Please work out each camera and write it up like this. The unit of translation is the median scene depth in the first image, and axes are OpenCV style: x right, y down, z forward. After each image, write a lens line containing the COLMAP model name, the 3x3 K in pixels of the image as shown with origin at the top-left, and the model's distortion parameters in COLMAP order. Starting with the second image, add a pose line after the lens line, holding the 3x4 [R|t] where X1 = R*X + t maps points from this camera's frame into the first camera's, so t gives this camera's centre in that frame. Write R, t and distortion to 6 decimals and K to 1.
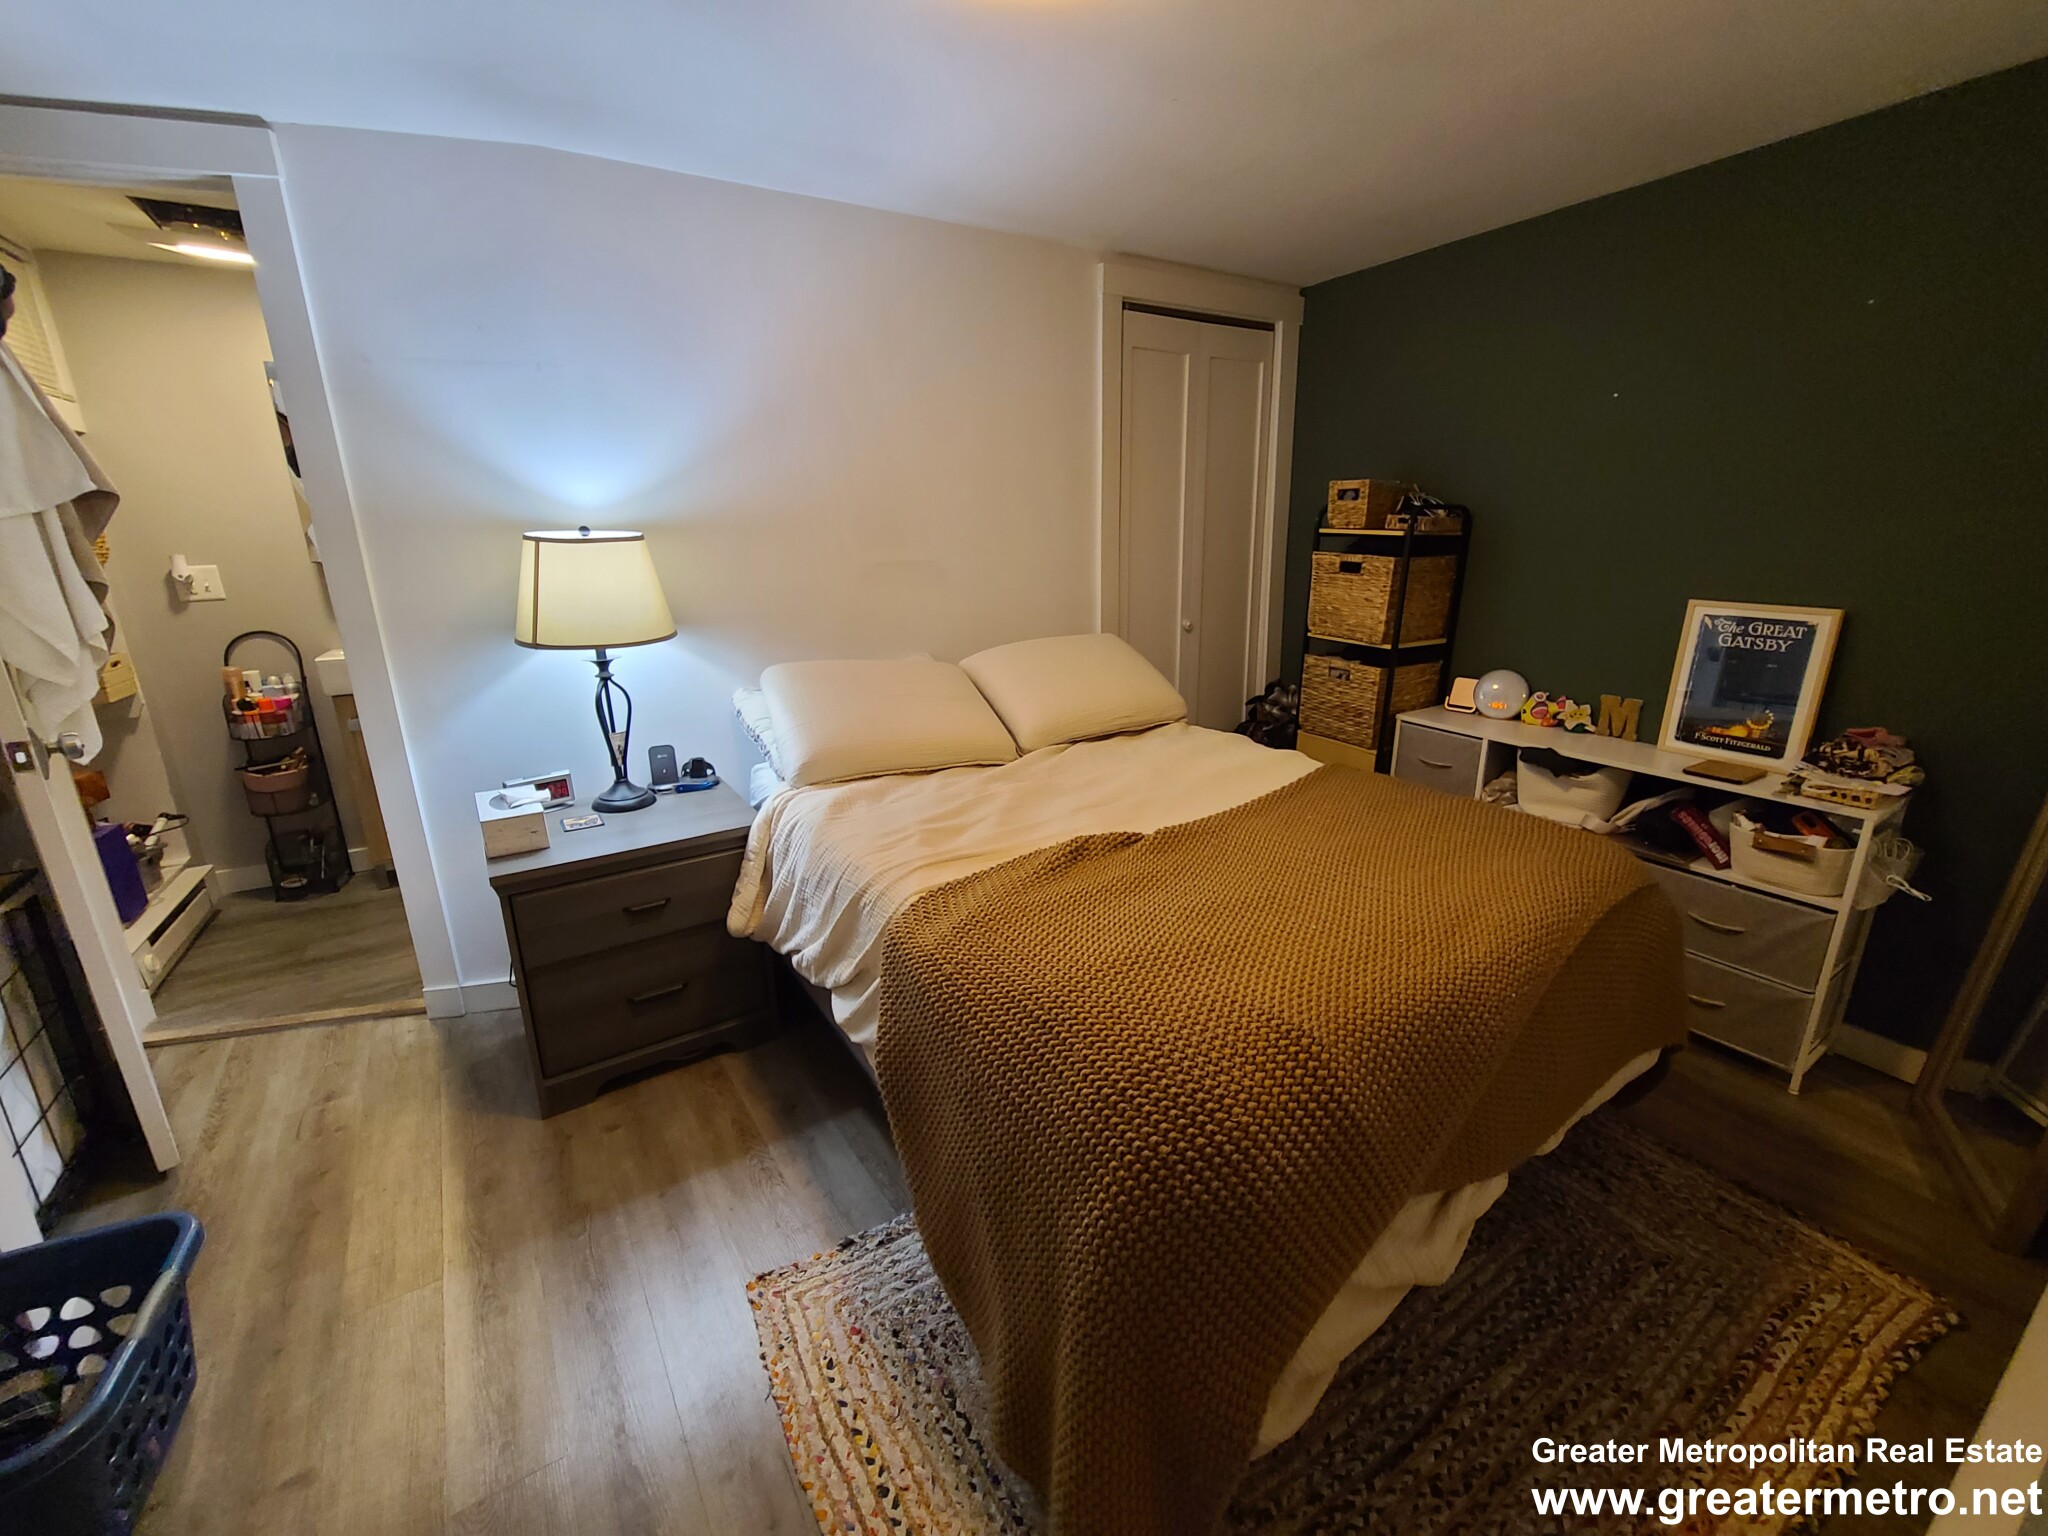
lens RADIAL K [[856.2, 0, 1024.0], [0, 856.2, 768.0], [0, 0, 1]] dist [0.000174, 0.000215]
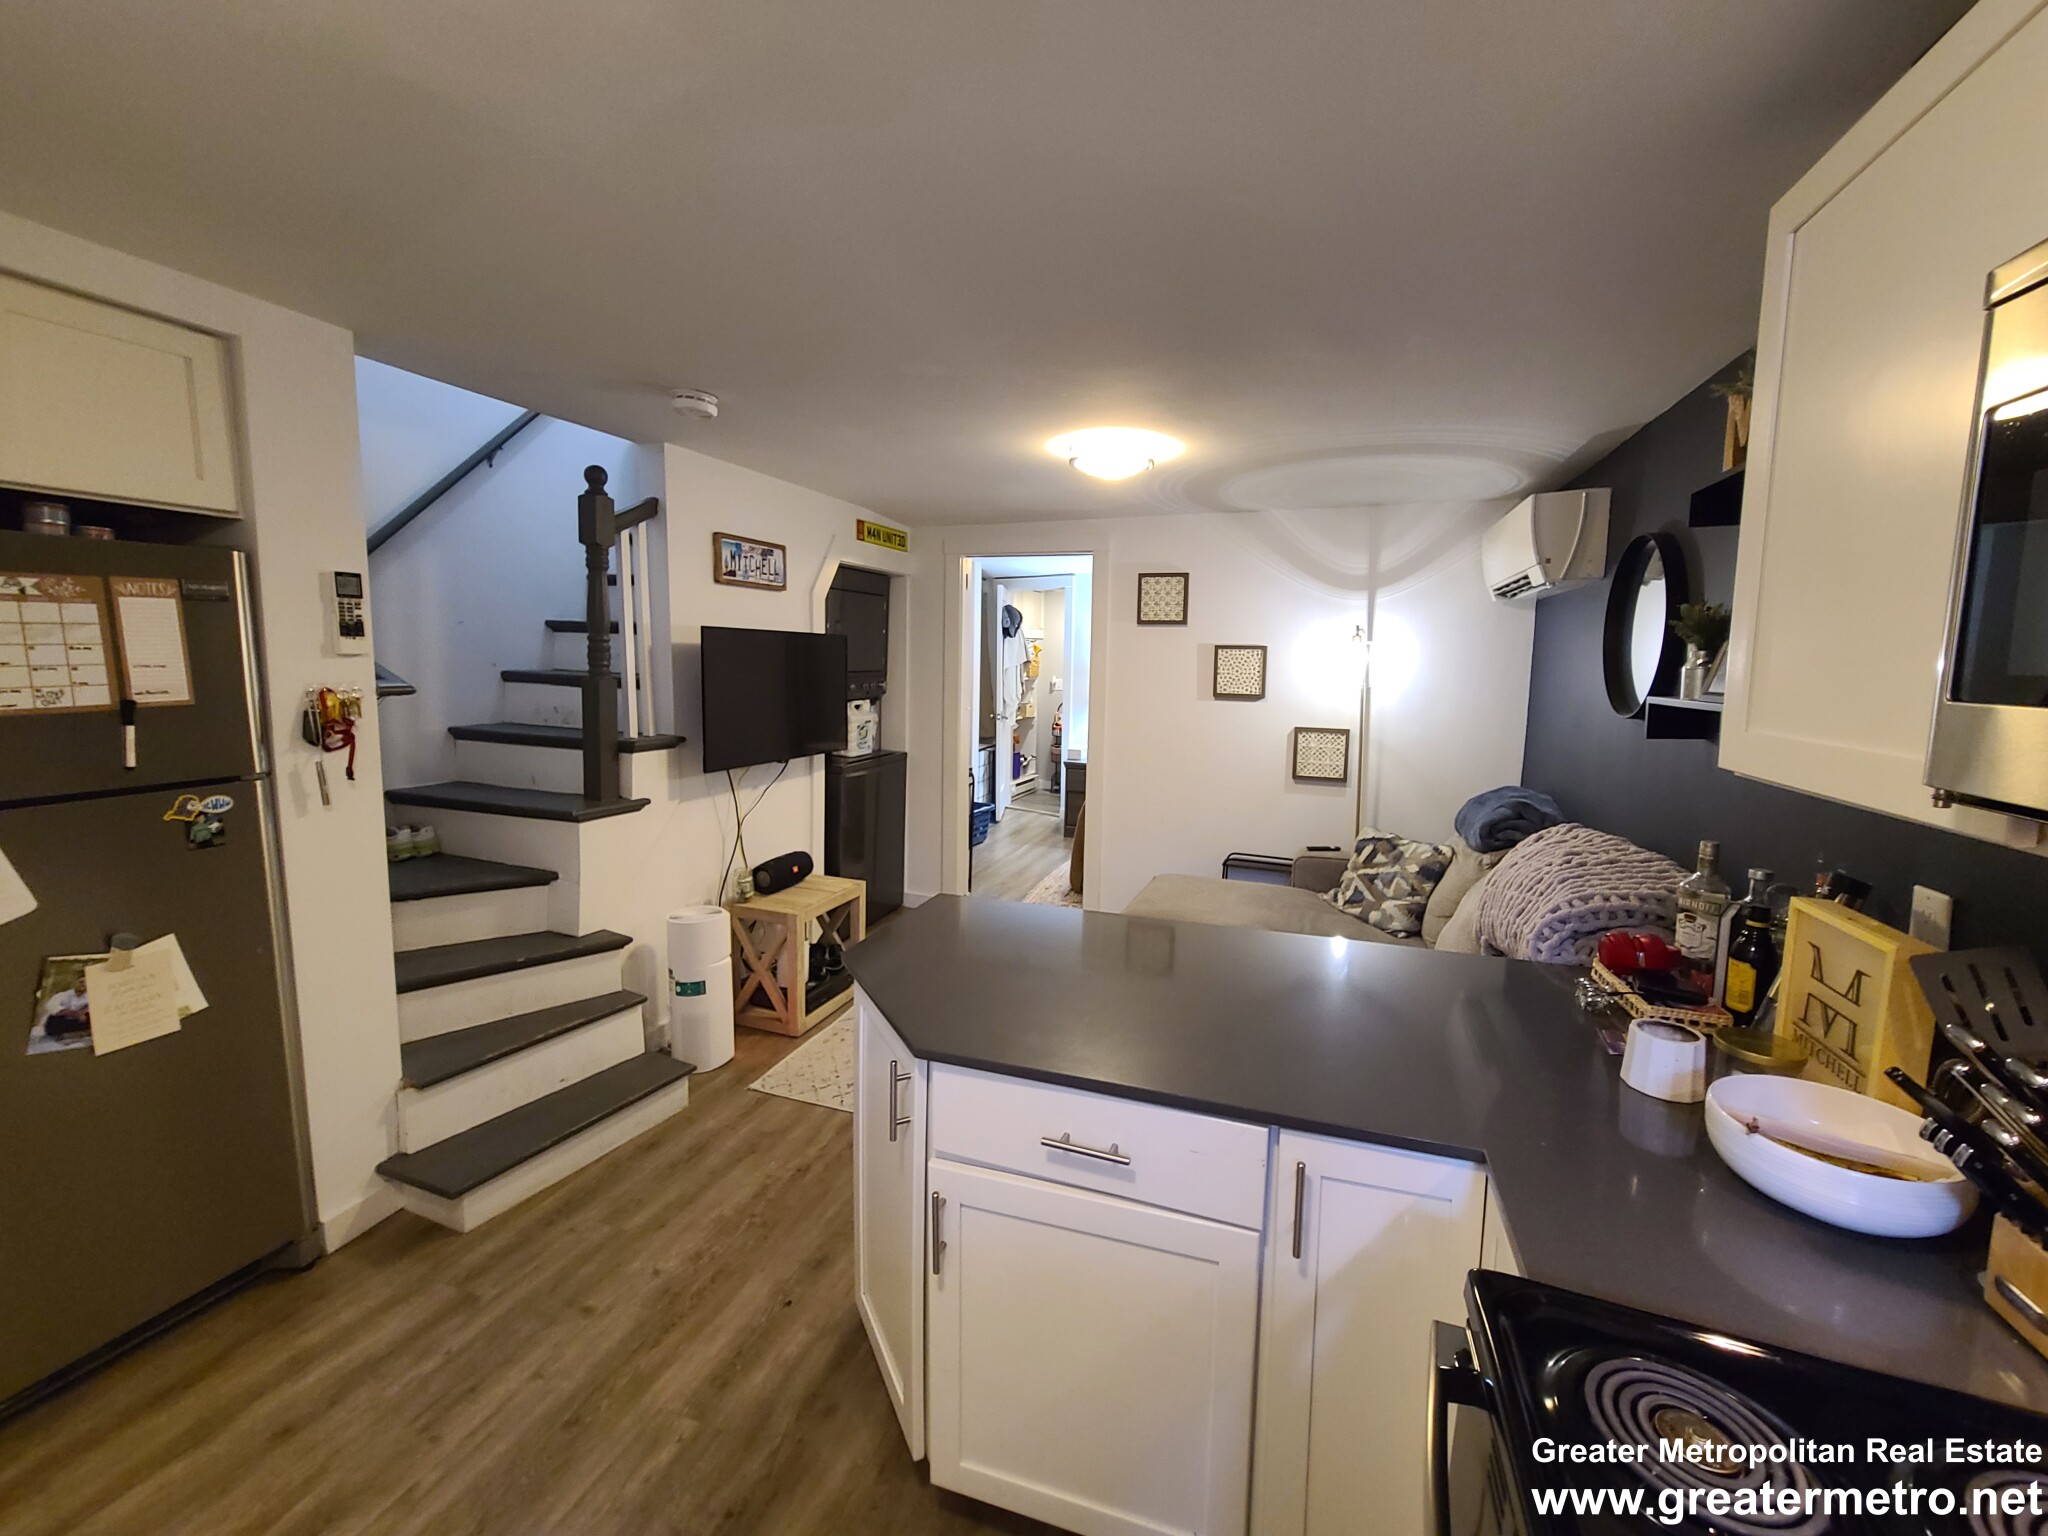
lens RADIAL K [[856.2, 0, 1024.0], [0, 856.2, 768.0], [0, 0, 1]] dist [0.000174, 0.000215]
pose [[0.609510, 0.114735, -0.784432, 1.276201], [-0.243439, 0.968754, -0.047459, 0.225161], [0.754477, 0.219888, 0.618396, -0.839809]]
